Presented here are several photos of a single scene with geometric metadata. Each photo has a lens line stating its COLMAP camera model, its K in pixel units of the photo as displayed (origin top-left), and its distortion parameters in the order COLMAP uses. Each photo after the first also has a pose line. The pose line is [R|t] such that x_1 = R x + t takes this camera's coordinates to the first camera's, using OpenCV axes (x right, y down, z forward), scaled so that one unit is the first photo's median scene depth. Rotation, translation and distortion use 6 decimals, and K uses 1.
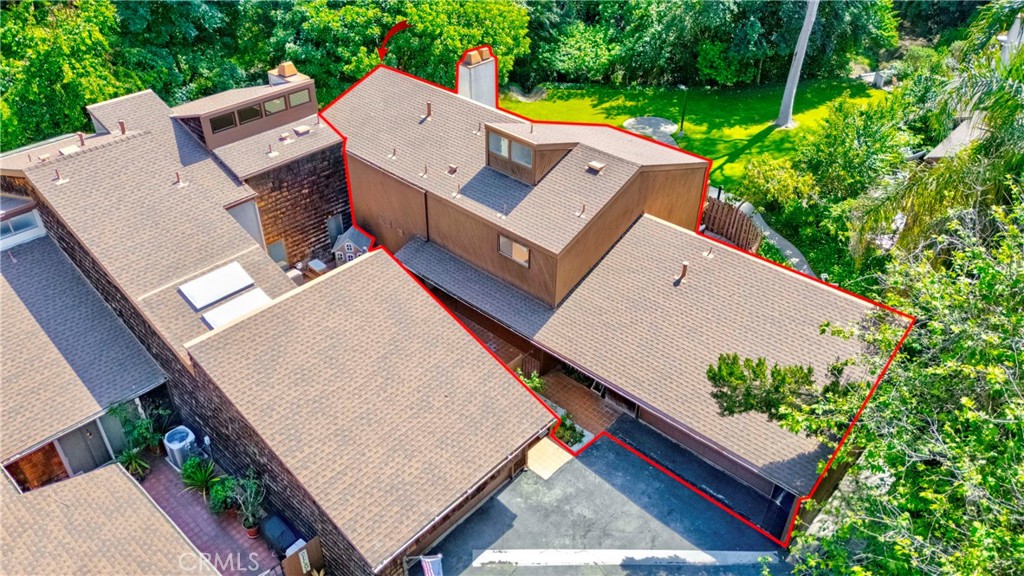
lens RADIAL K [[754.4, 0, 511.8], [0, 754.4, 286.6], [0, 0, 1]] dist [0.059842, -0.005772]
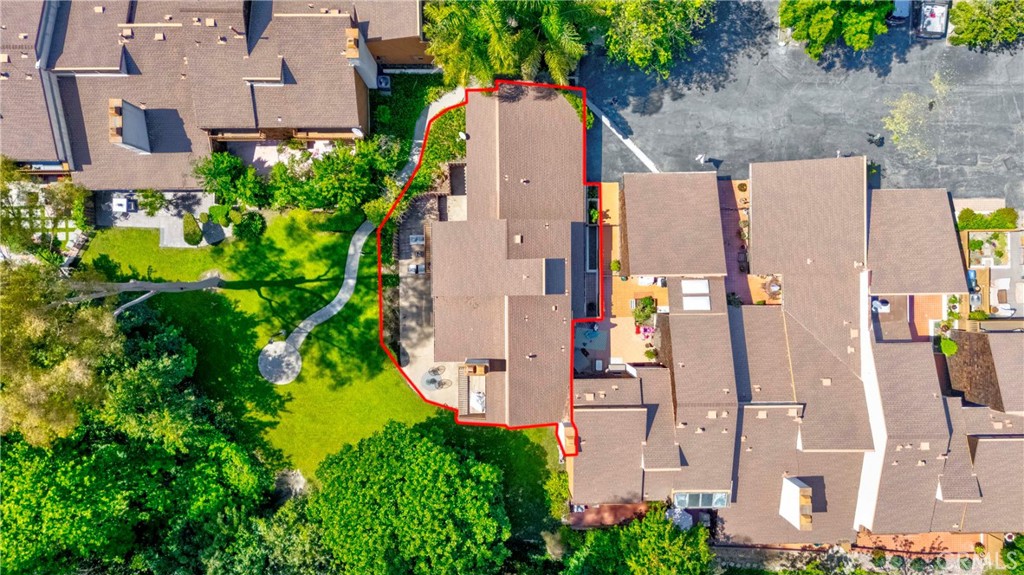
lens RADIAL K [[754.4, 0, 513.4], [0, 754.4, 283.4], [0, 0, 1]] dist [0.059842, -0.005772]
pose [[-0.681428, -0.731733, -0.014967, 0.059018], [0.408299, -0.397043, 0.821978, -1.620644], [-0.607411, 0.554008, 0.569322, -0.015042]]
